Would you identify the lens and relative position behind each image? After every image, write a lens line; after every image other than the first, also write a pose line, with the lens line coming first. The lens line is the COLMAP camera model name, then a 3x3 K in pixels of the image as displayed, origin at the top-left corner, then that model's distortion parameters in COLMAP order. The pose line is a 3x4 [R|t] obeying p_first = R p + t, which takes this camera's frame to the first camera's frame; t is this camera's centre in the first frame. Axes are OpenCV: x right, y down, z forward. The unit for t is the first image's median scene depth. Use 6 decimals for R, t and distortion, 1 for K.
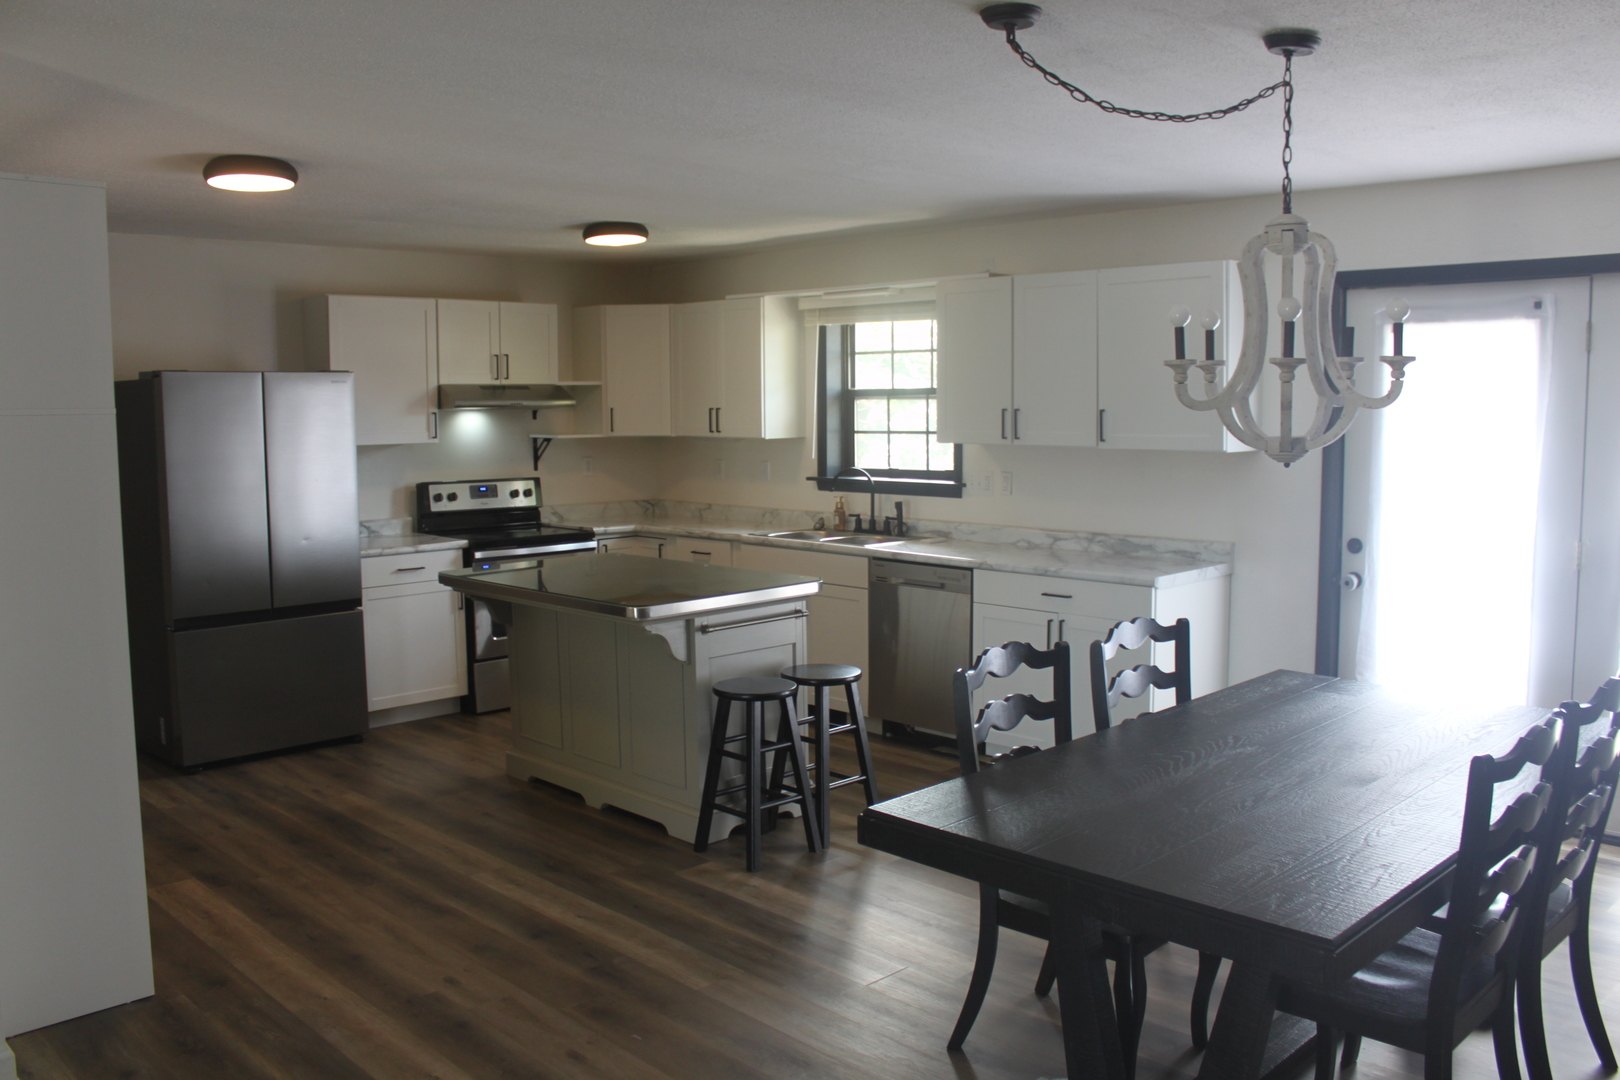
lens RADIAL K [[1335.4, 0, 810.0], [0, 1335.4, 540.0], [0, 0, 1]] dist [-0.125741, 0.102570]
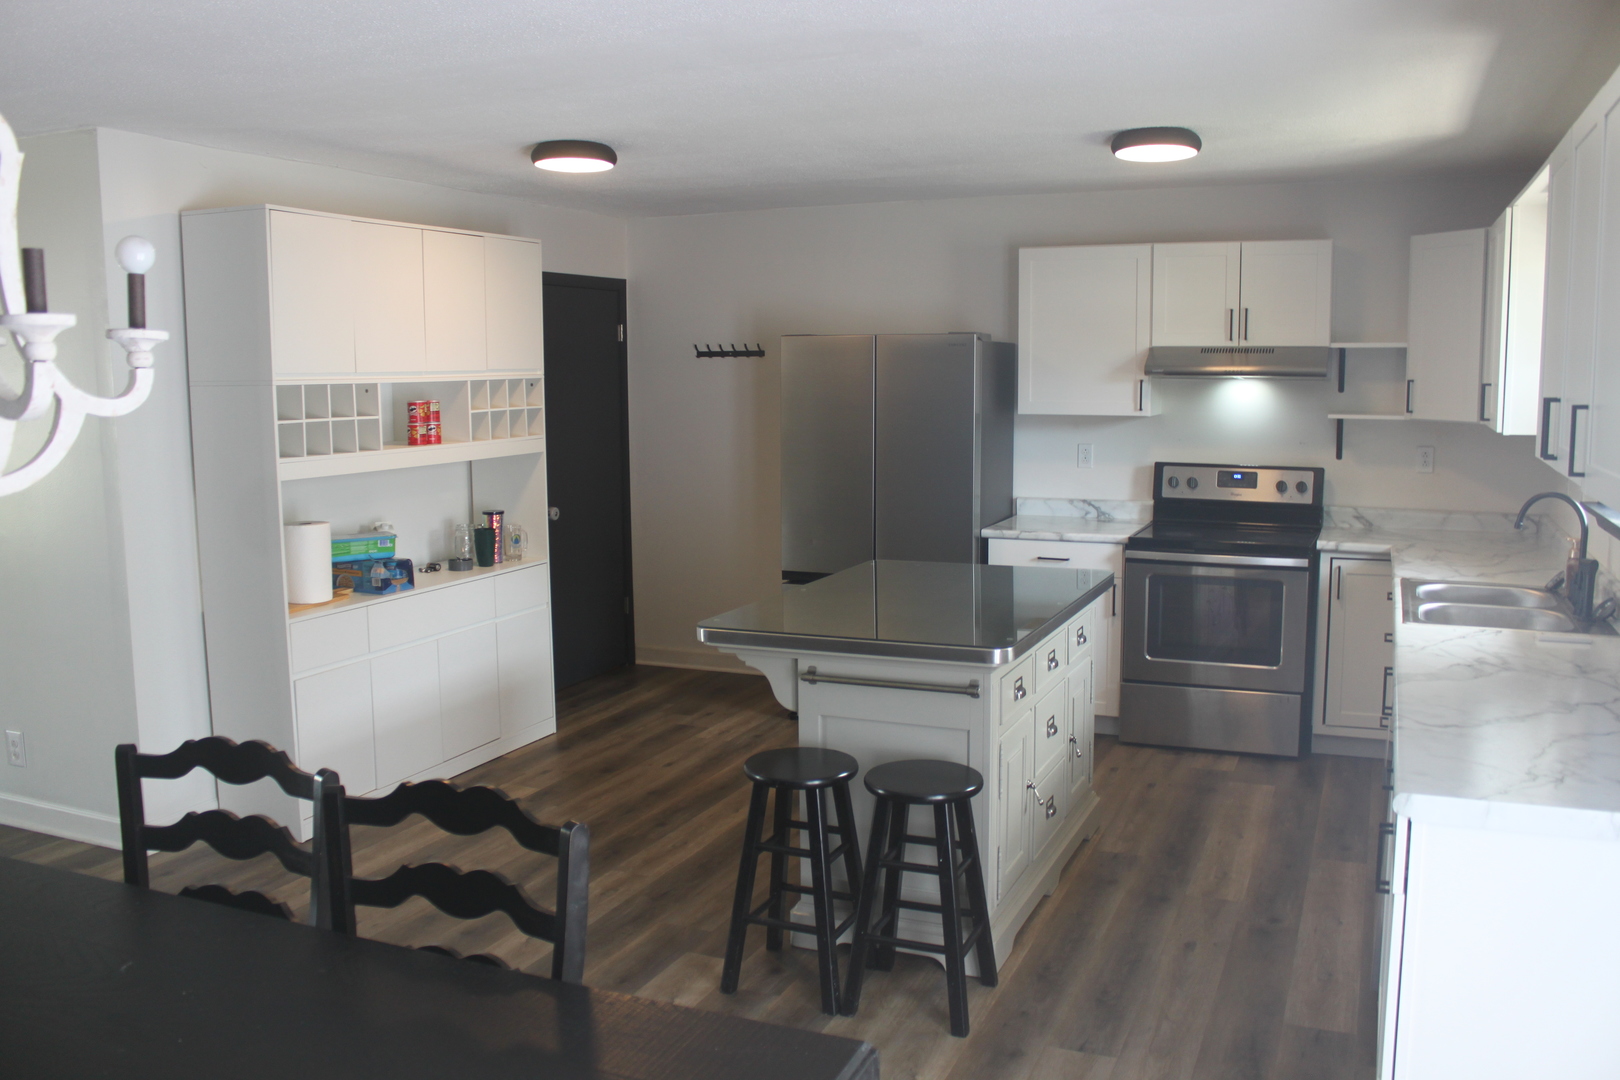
lens RADIAL K [[1356.2, 0, 810.0], [0, 1356.2, 540.0], [0, 0, 1]] dist [-0.150268, -0.000309]
pose [[0.371112, 0.123326, -0.920362, 0.419934], [-0.086831, 0.991408, 0.097834, -0.058681], [0.924520, 0.043608, 0.378631, 0.469489]]
